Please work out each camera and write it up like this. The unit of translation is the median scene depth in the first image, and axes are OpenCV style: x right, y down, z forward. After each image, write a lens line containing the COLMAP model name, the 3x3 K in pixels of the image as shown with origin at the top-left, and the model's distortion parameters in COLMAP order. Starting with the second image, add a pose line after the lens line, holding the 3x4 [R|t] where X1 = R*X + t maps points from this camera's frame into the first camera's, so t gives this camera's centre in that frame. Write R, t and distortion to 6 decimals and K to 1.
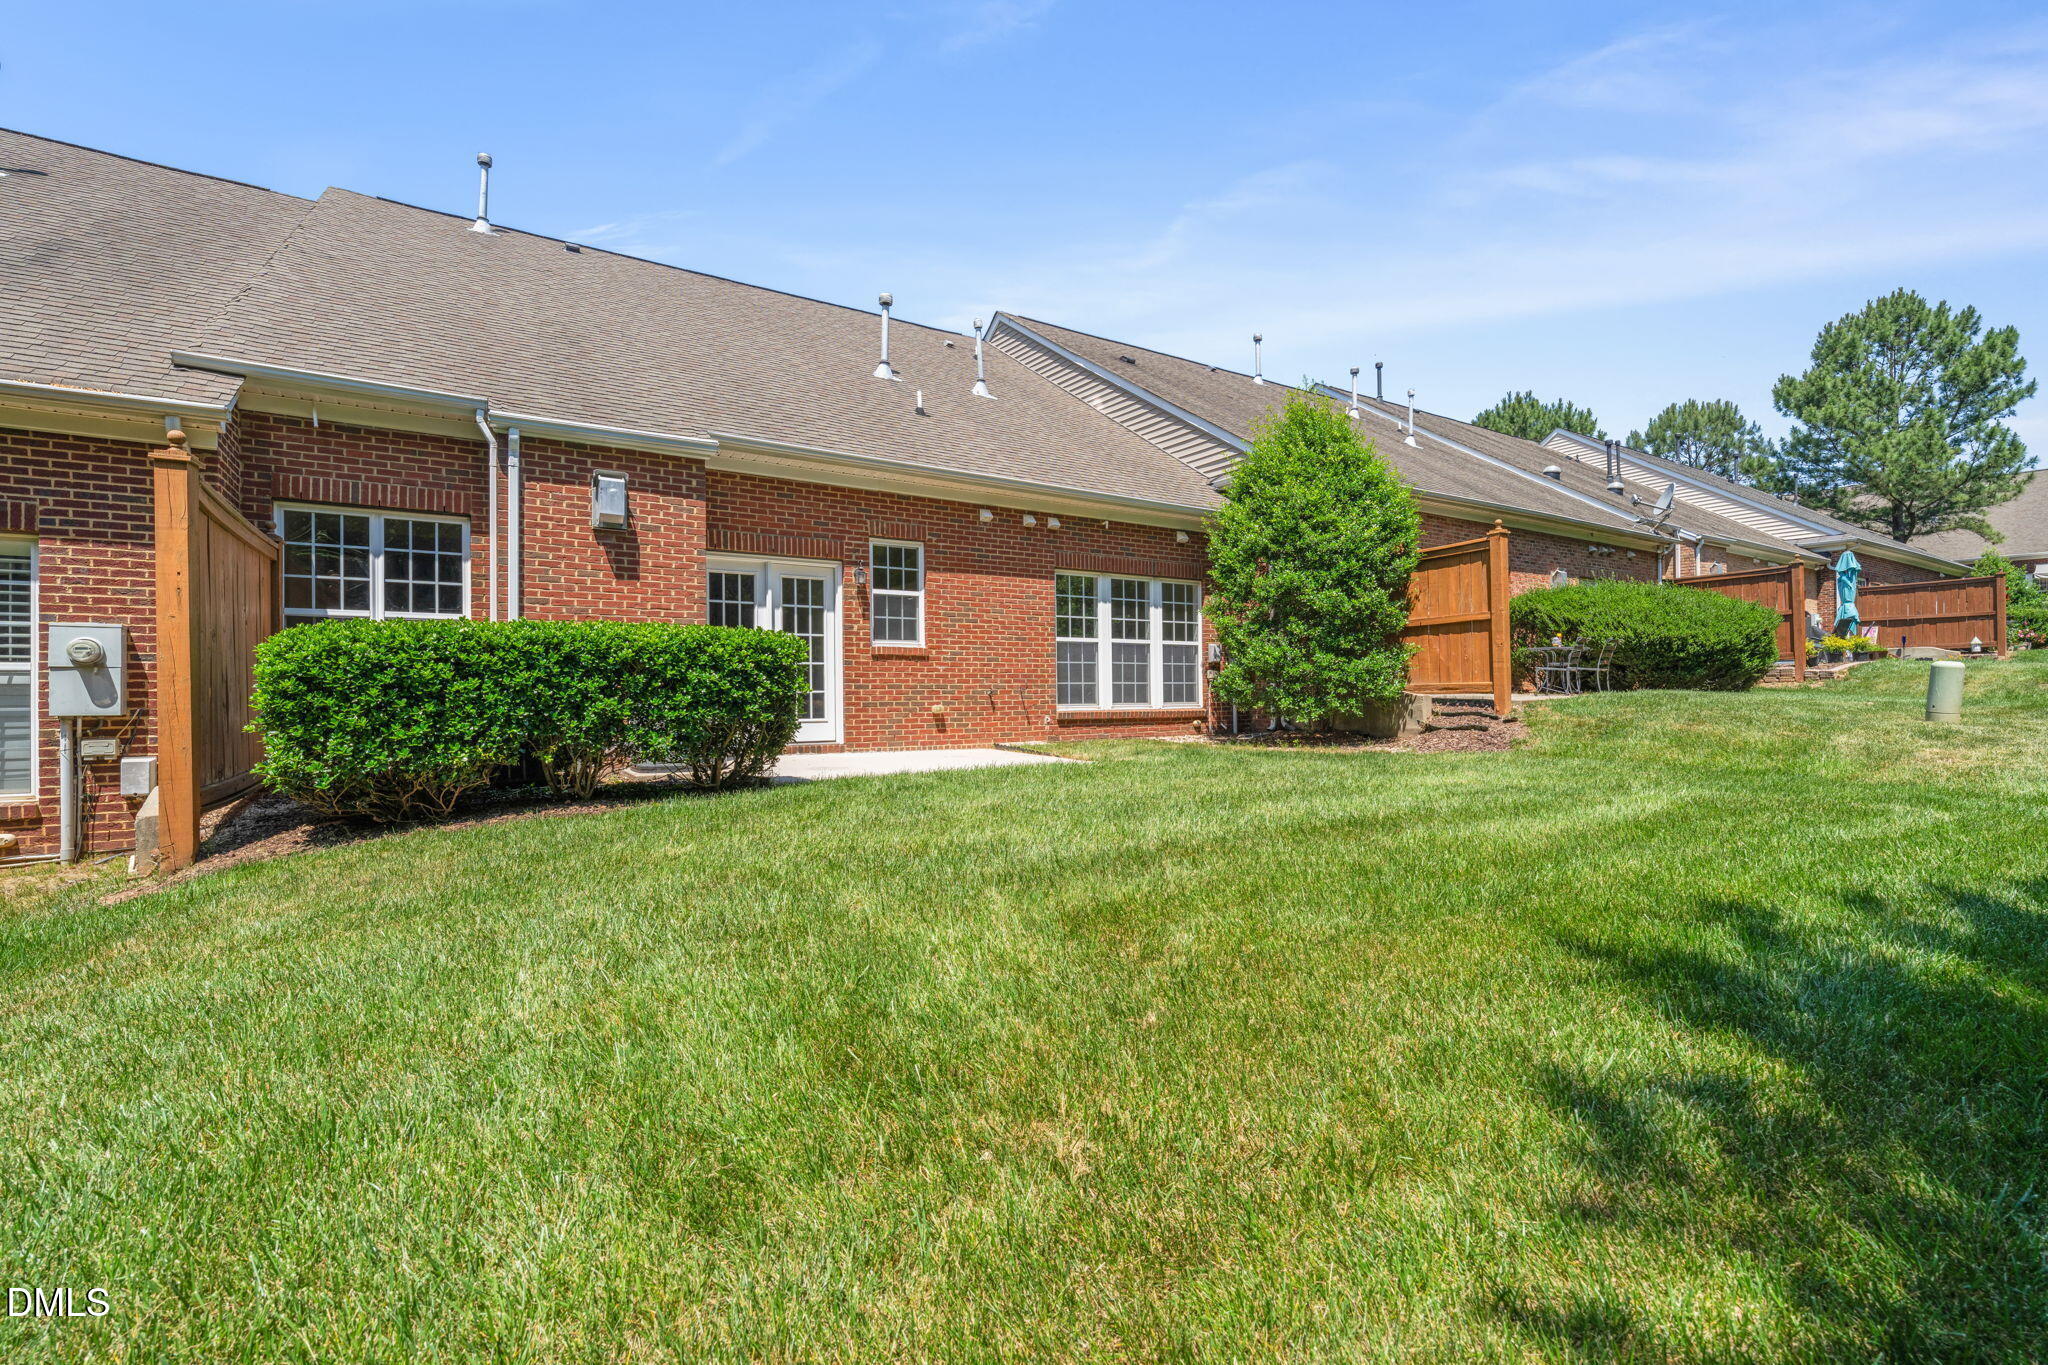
lens RADIAL K [[803.4, 0, 1020.0], [0, 803.4, 667.6], [0, 0, 1]] dist [0.000358, 0.000106]
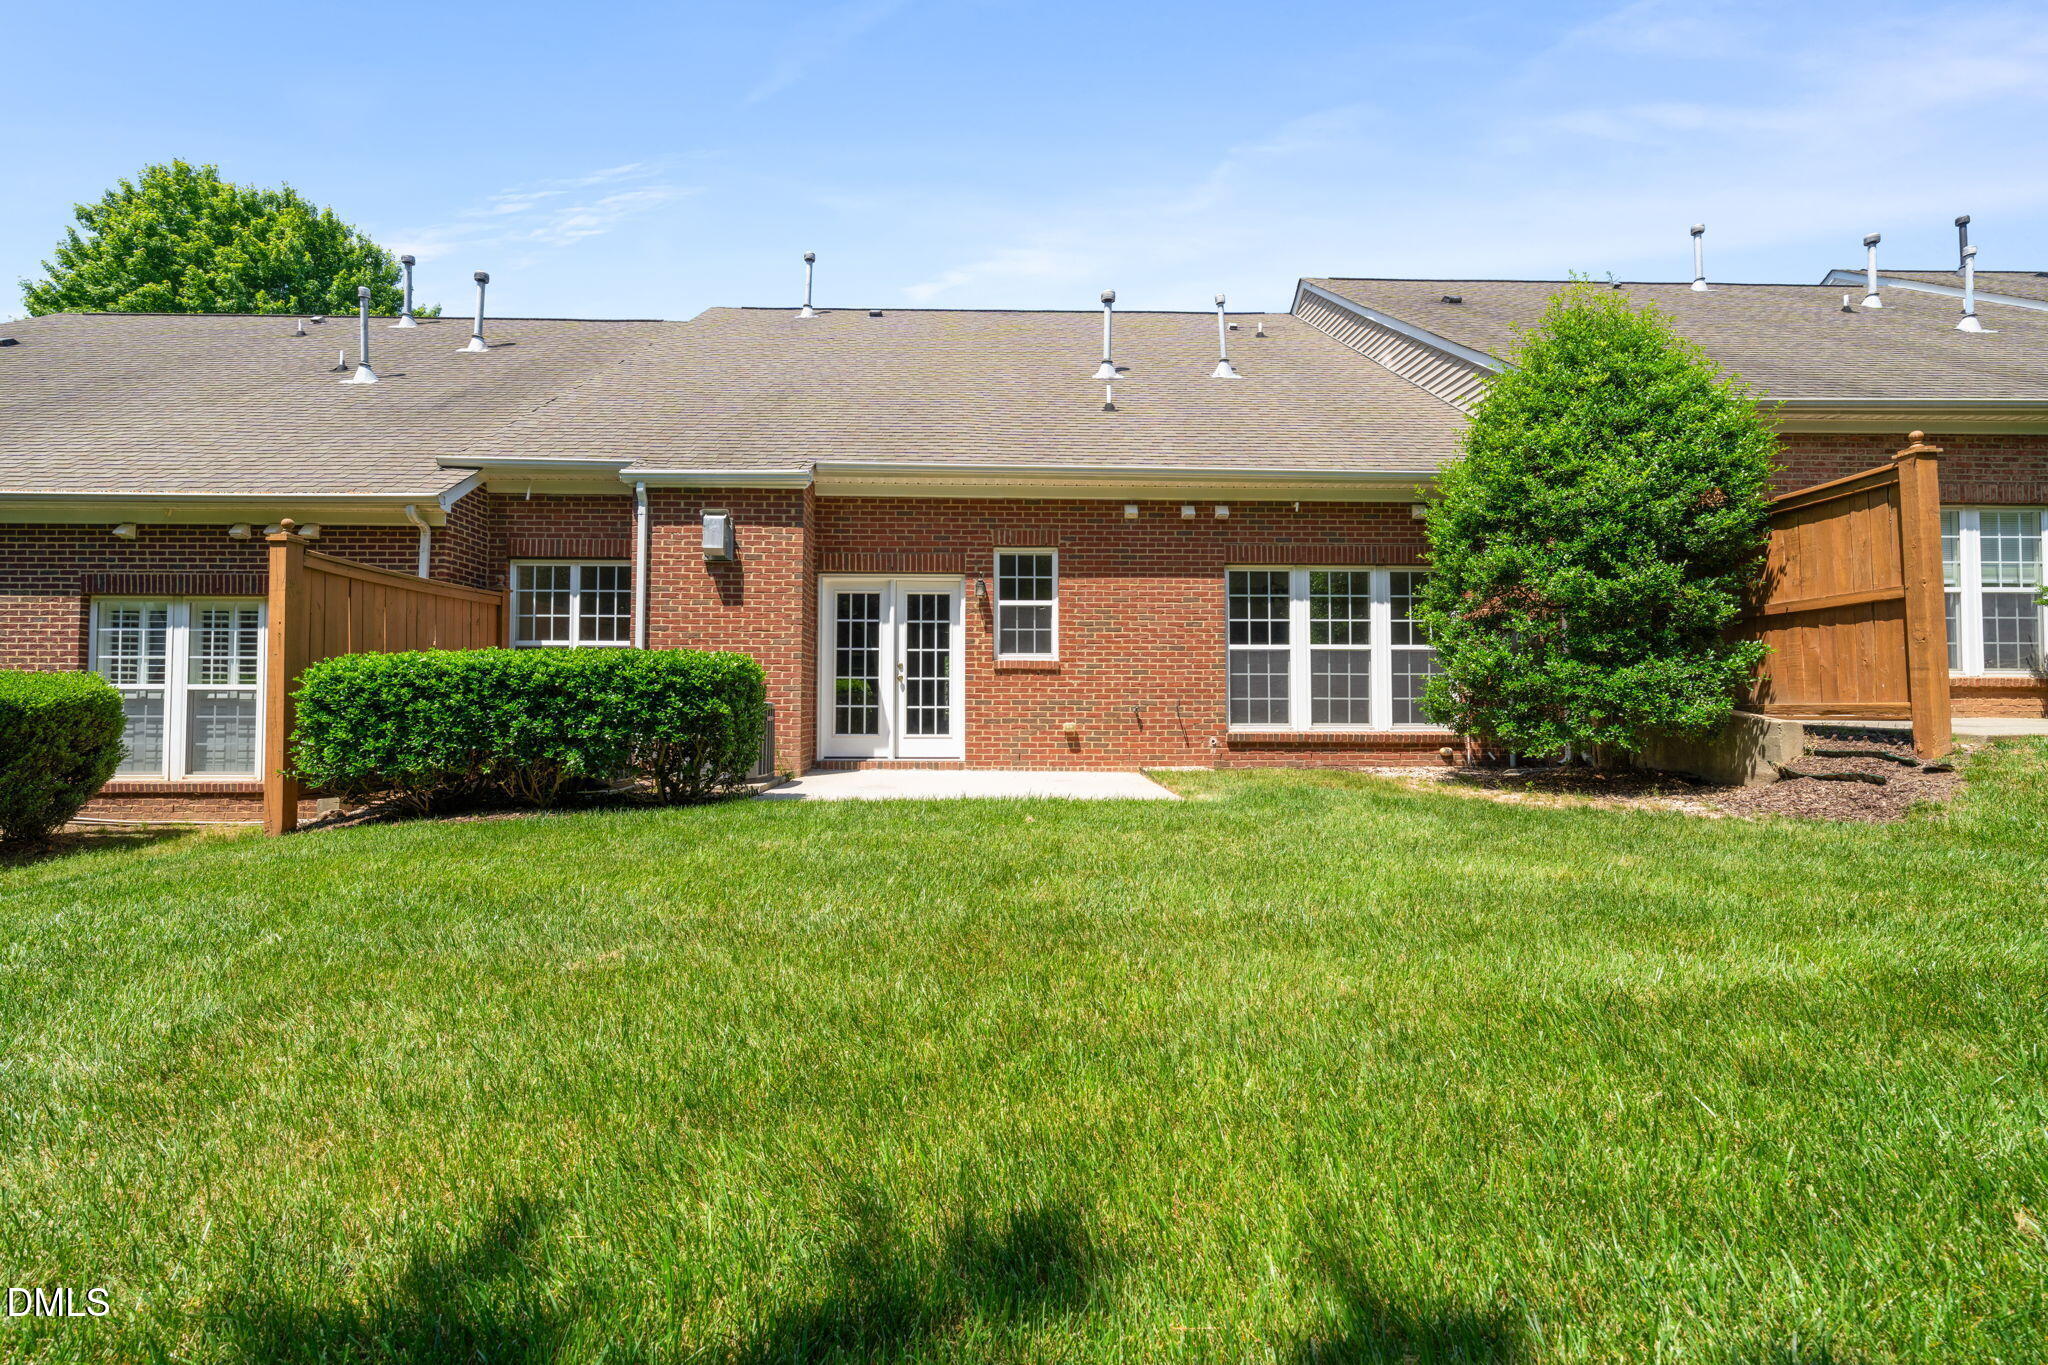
lens RADIAL K [[808.6, 0, 1004.0], [0, 808.6, 665.5], [0, 0, 1]] dist [-0.001415, 0.000086]
pose [[0.881107, -0.013302, -0.472730, 0.278480], [0.007573, 0.999873, -0.014021, -0.006511], [0.472857, 0.008774, 0.881096, 0.150561]]
